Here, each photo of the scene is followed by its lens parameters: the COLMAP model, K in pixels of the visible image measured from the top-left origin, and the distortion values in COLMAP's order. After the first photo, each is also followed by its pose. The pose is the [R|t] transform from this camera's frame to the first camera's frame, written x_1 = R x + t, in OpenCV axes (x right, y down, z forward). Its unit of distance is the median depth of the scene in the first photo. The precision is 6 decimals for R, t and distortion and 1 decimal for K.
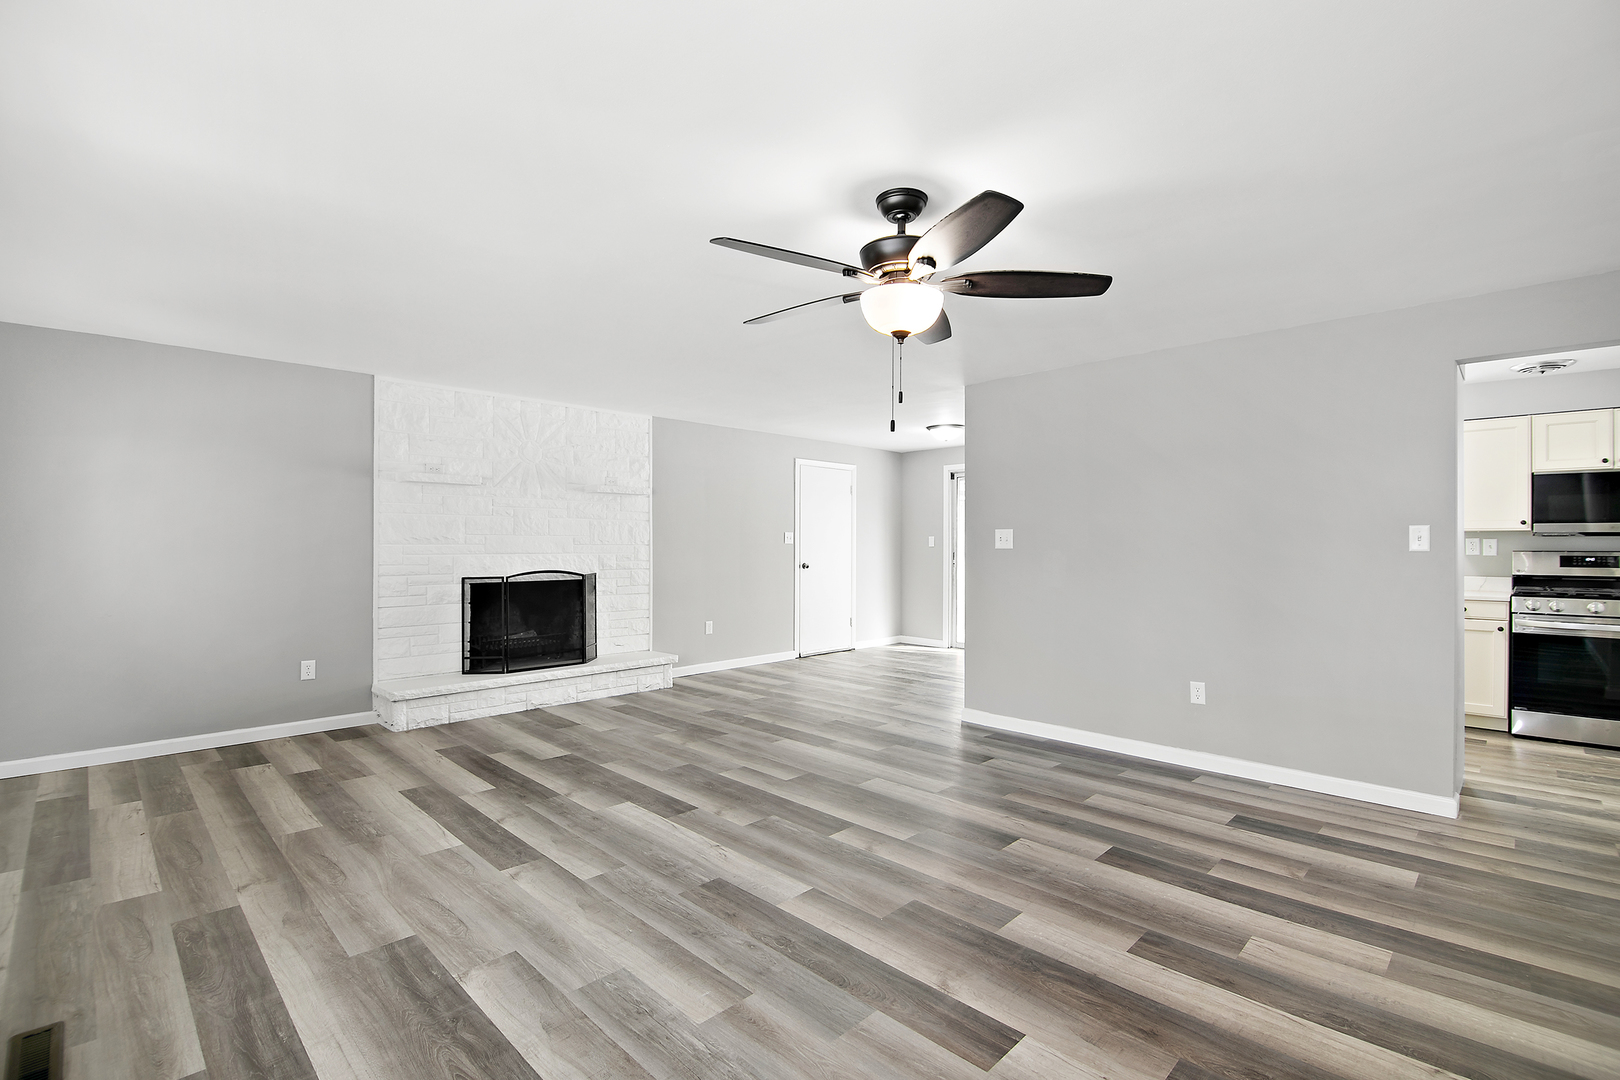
lens RADIAL K [[734.5, 0, 814.3], [0, 734.5, 544.3], [0, 0, 1]] dist [-0.007516, -0.003717]
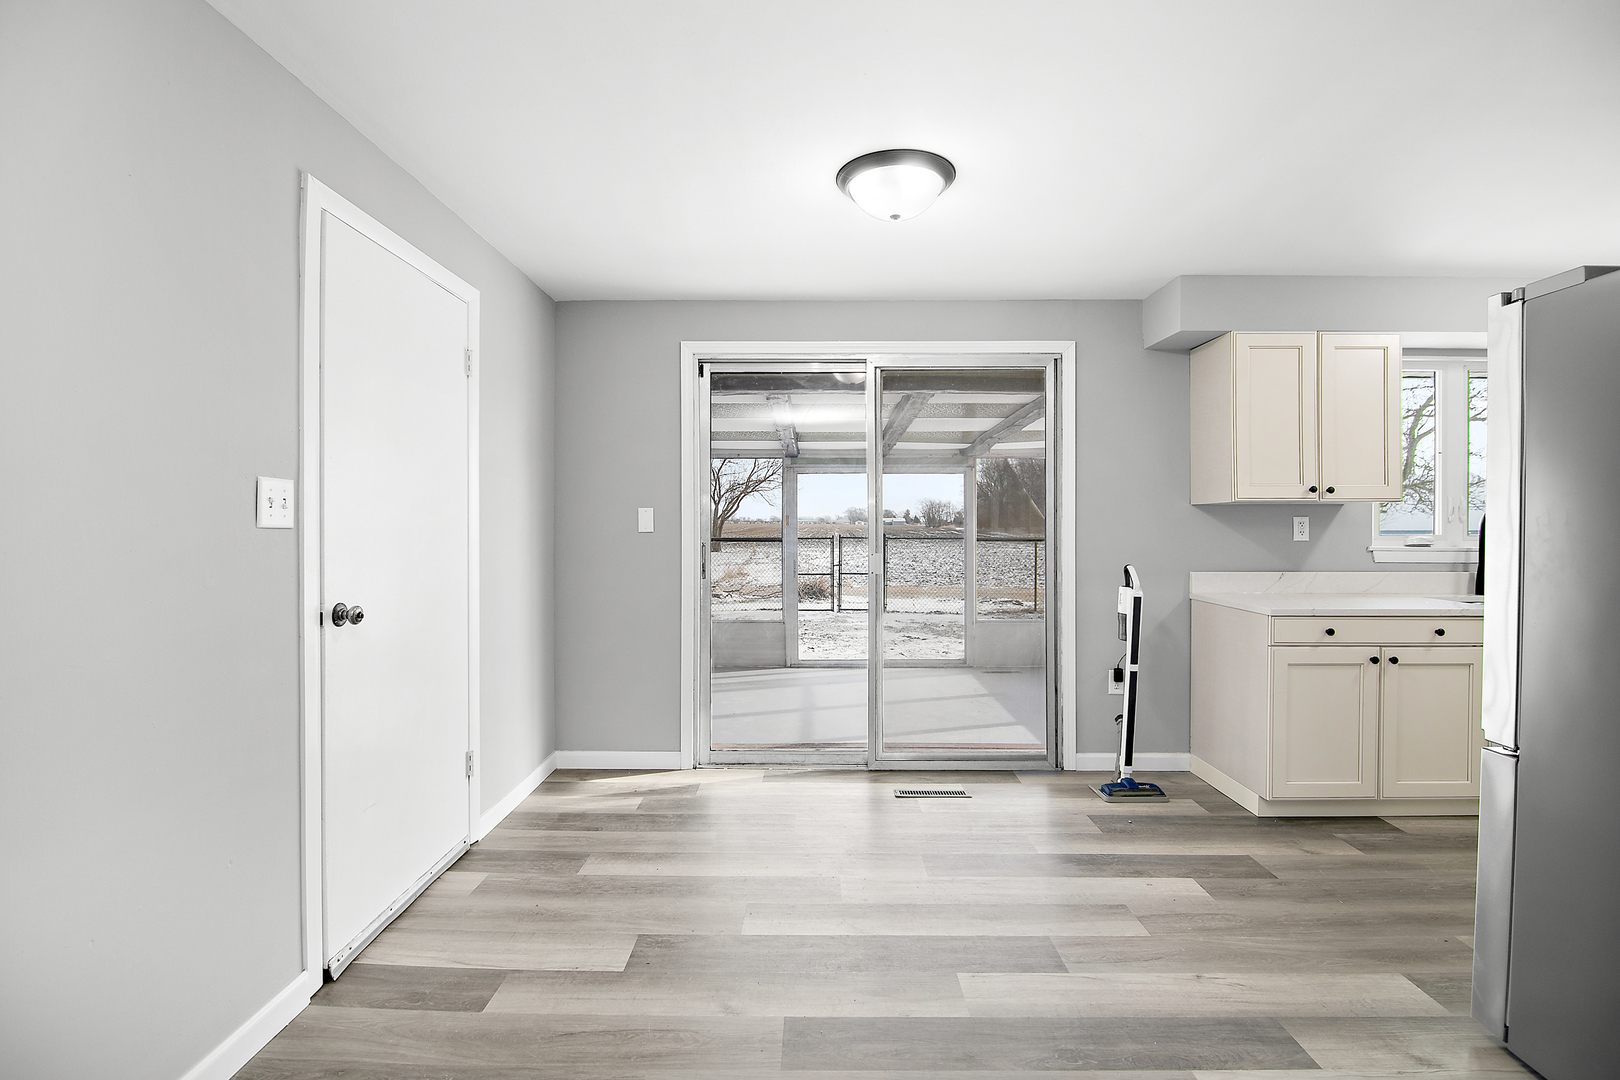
lens RADIAL K [[734.5, 0, 800.0], [0, 734.5, 525.8], [0, 0, 1]] dist [-0.007516, -0.003717]
pose [[0.716274, -0.001898, 0.697816, -0.205024], [0.001268, 0.999998, 0.001417, -0.003609], [-0.697818, -0.000130, 0.716275, 1.904080]]
